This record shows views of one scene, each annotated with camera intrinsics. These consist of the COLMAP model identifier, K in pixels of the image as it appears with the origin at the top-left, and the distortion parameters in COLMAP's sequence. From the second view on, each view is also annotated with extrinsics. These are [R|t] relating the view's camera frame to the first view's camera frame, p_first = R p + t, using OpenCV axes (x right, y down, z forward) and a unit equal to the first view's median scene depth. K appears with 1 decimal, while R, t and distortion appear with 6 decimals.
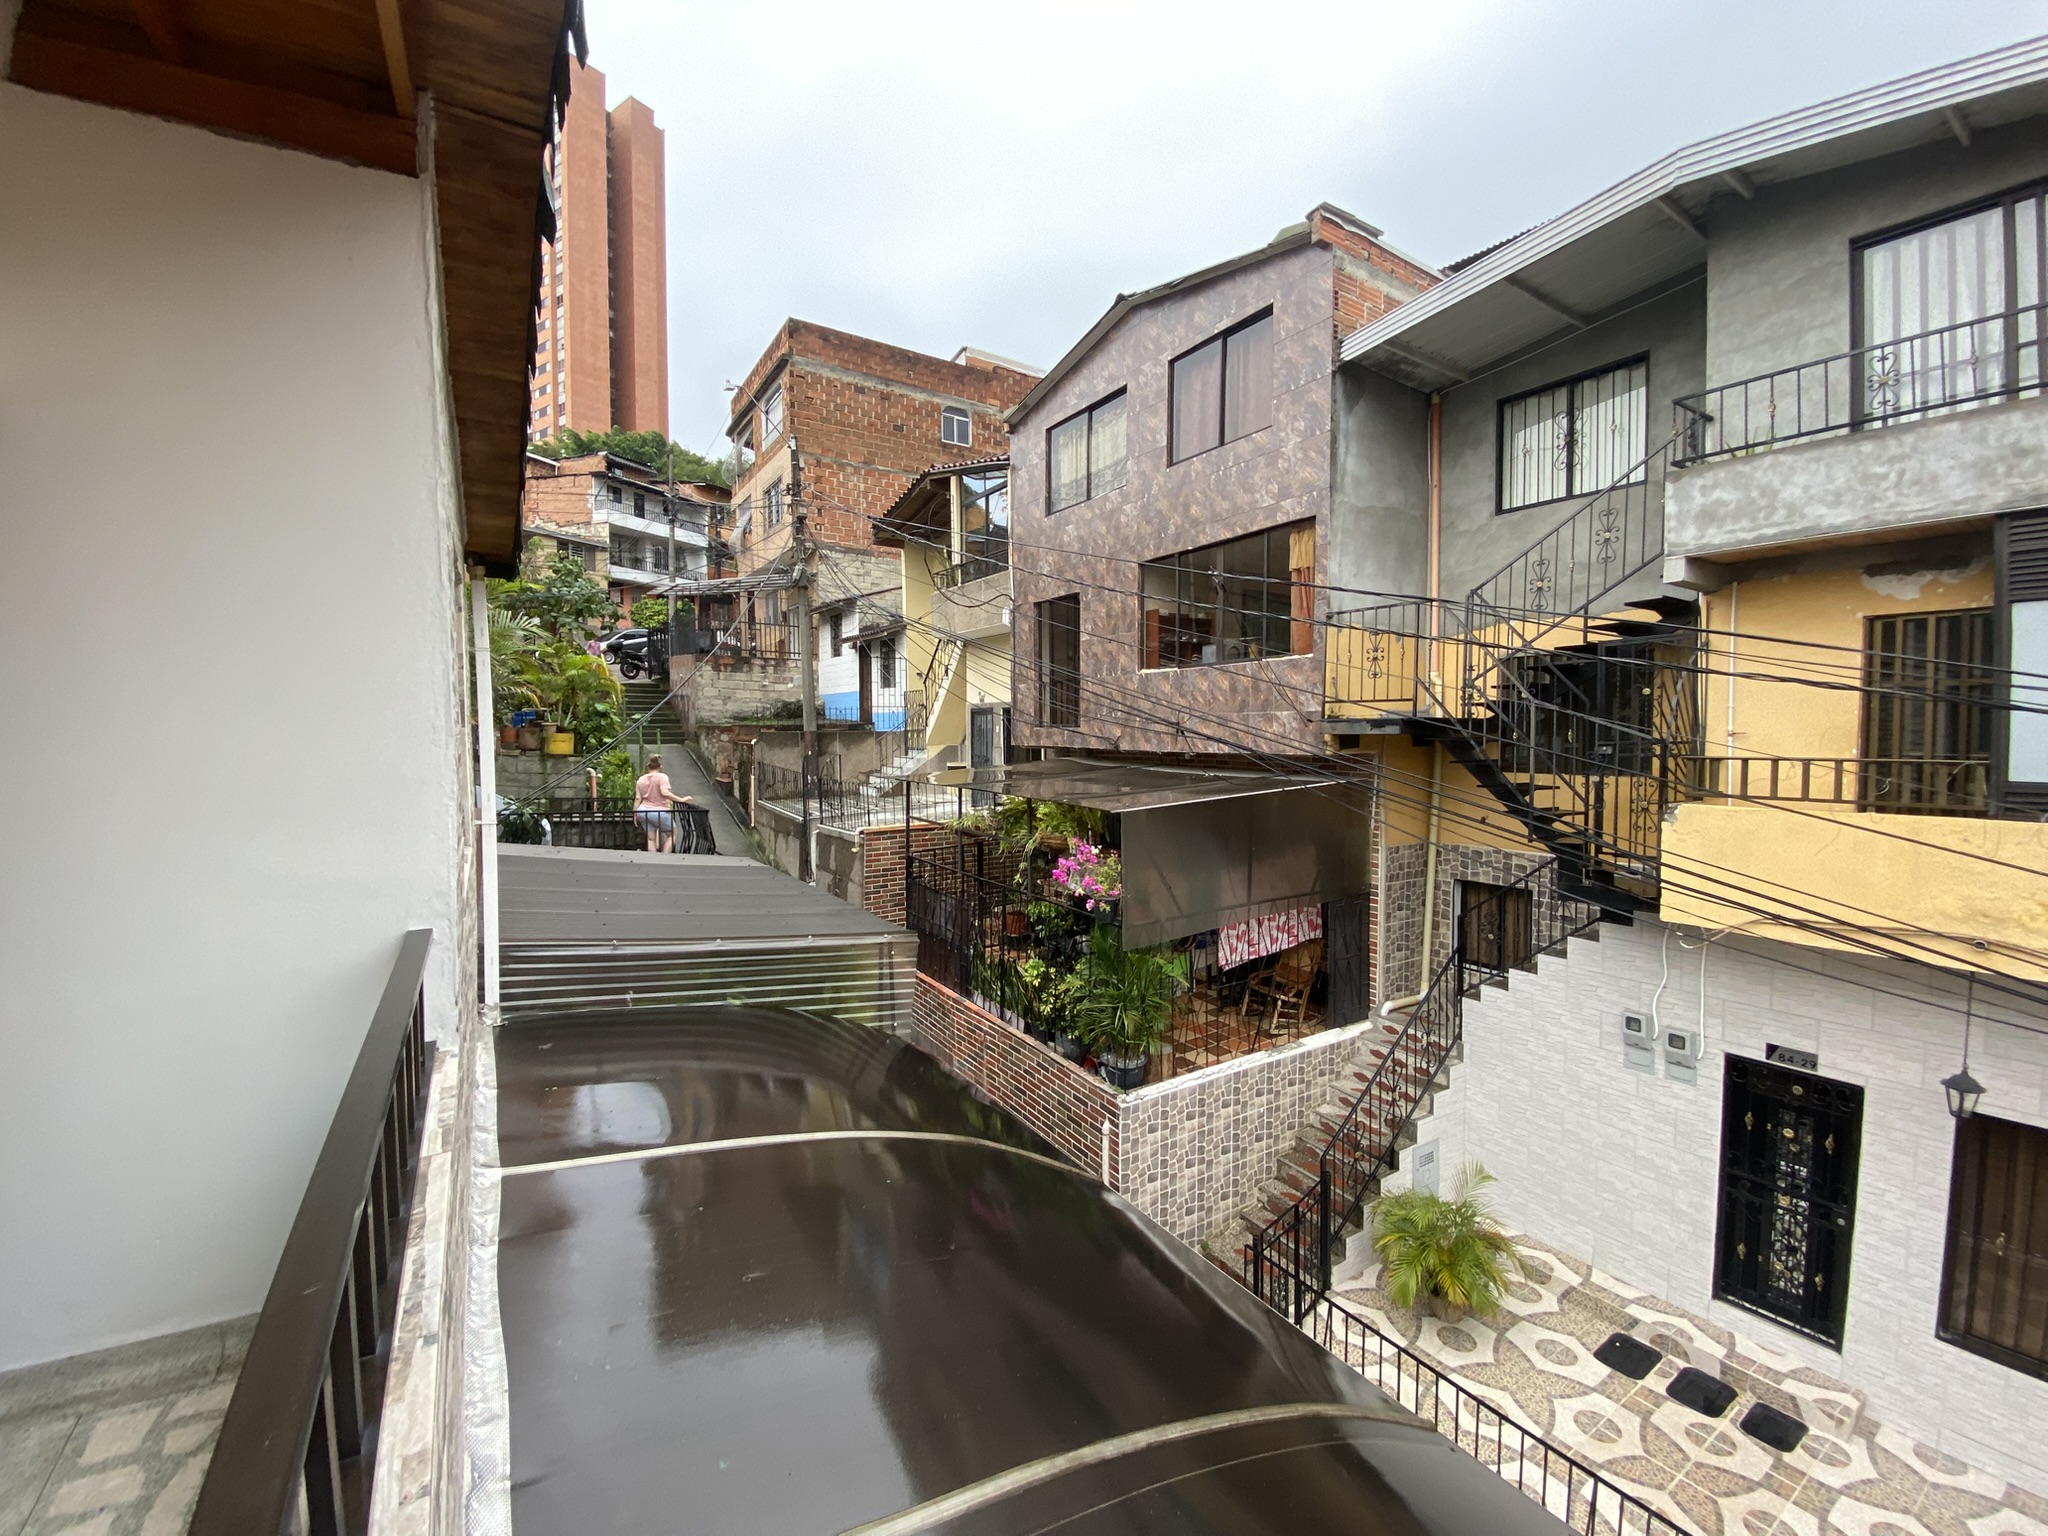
lens RADIAL K [[824.9, 0, 1014.6], [0, 824.9, 765.5], [0, 0, 1]] dist [0.000955, -0.012584]
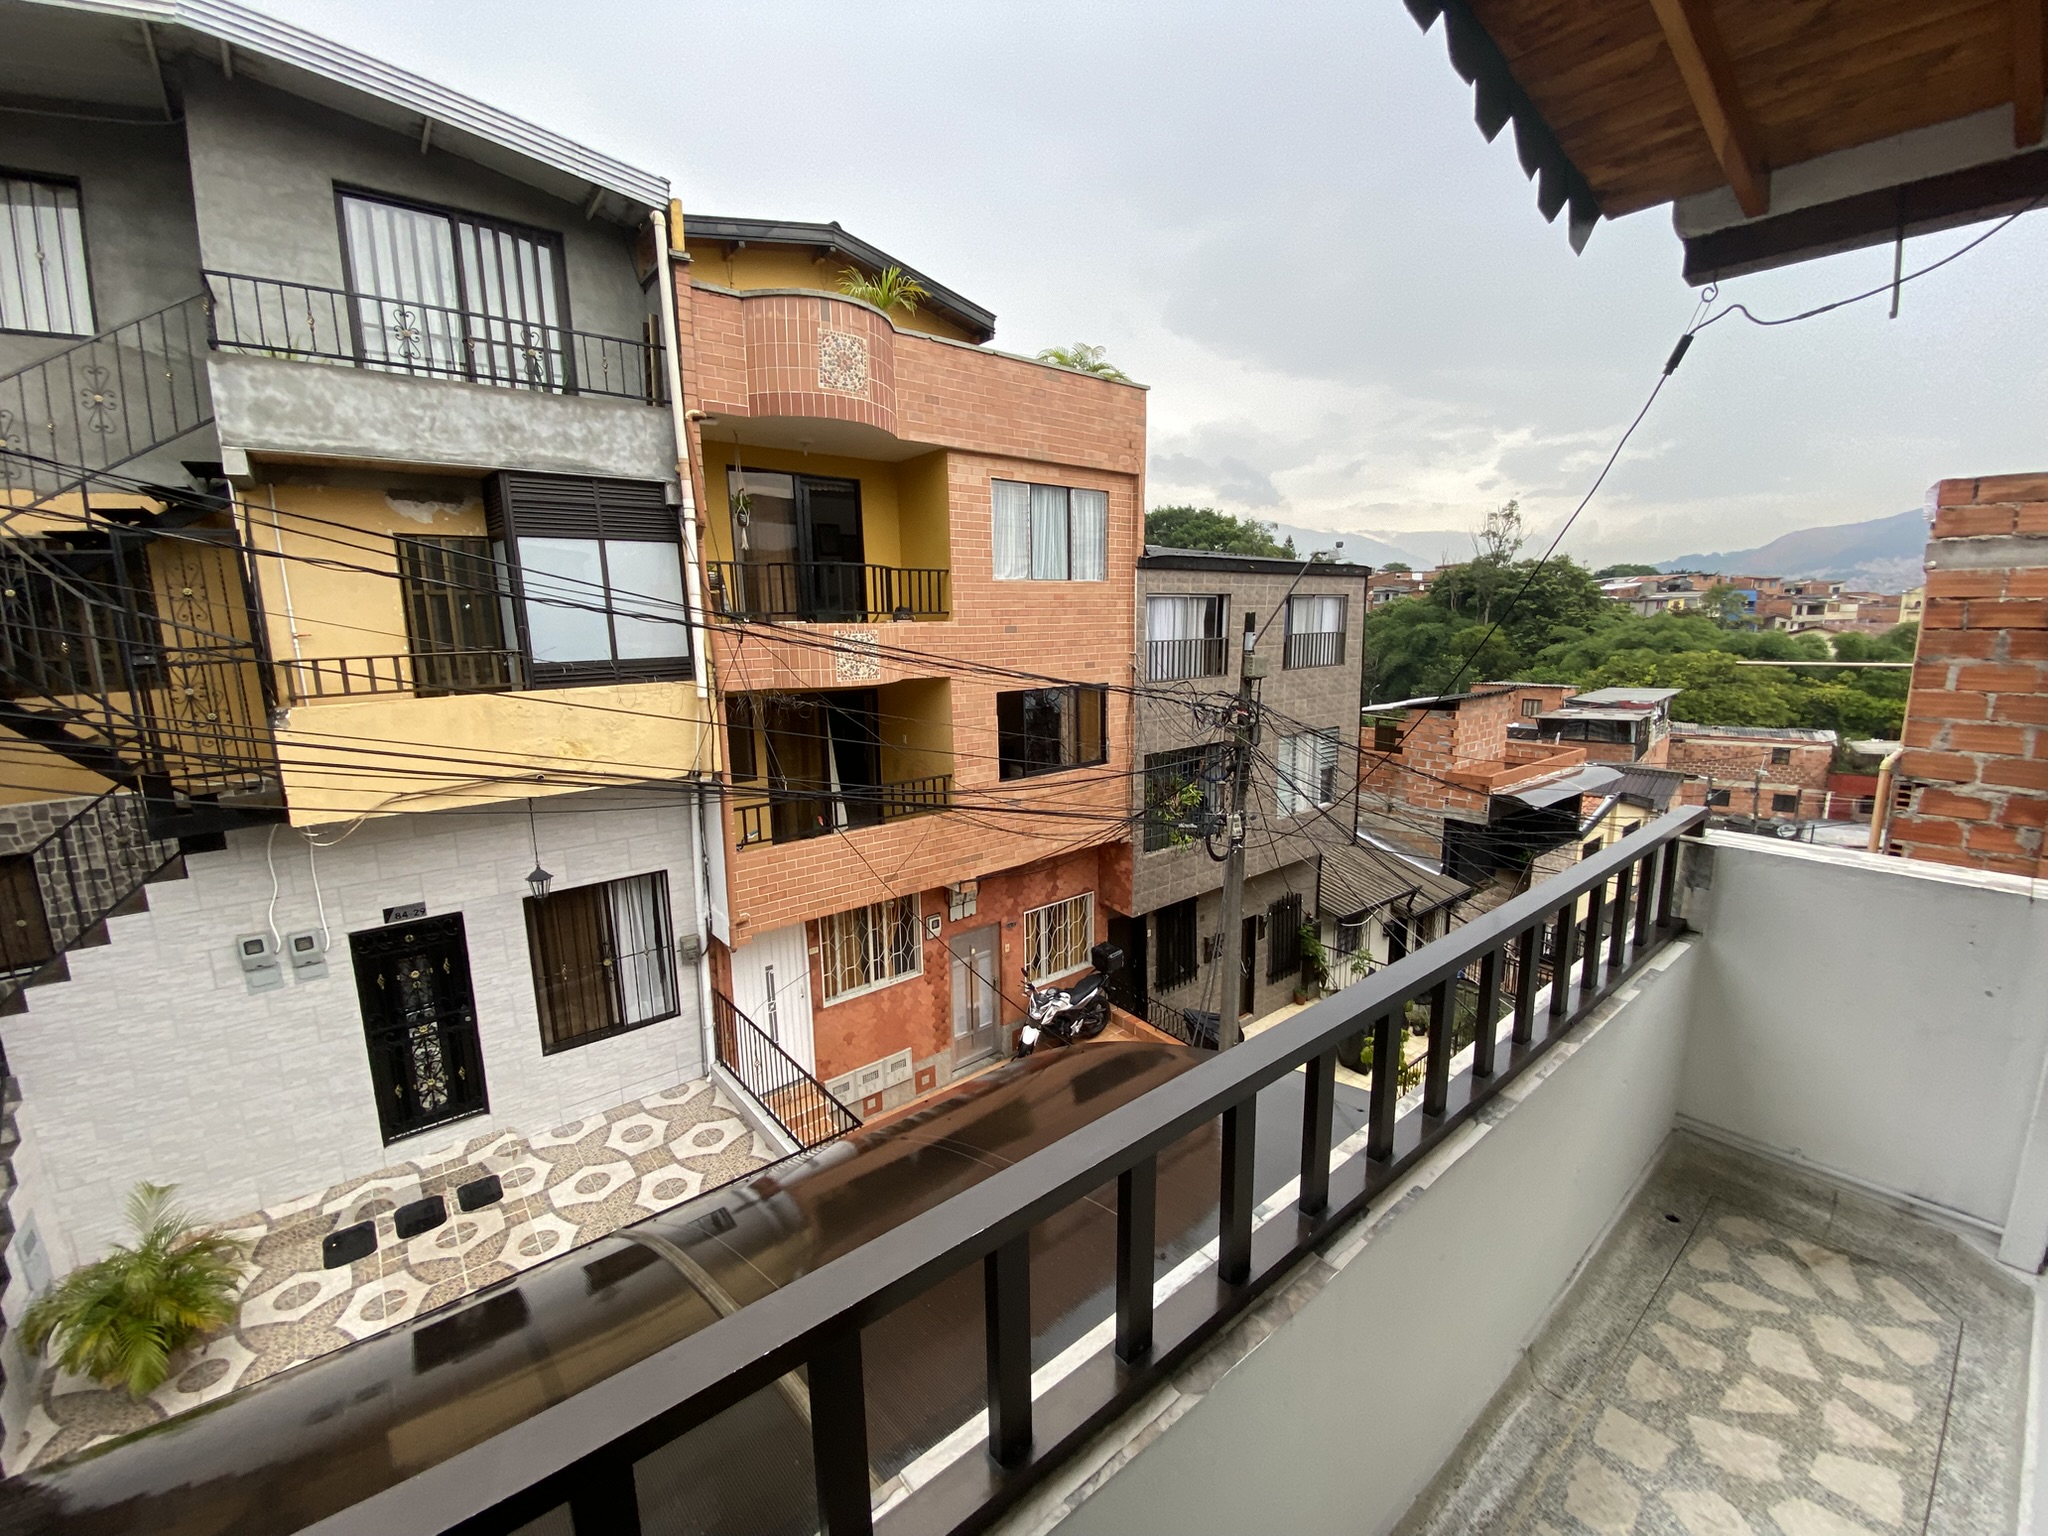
lens RADIAL K [[824.9, 0, 1014.6], [0, 824.9, 765.5], [0, 0, 1]] dist [0.000955, -0.012584]
pose [[-0.113264, -0.171050, 0.978730, -0.281772], [0.057578, 0.982284, 0.178335, -0.011583], [-0.991895, 0.076553, -0.101409, 0.242308]]
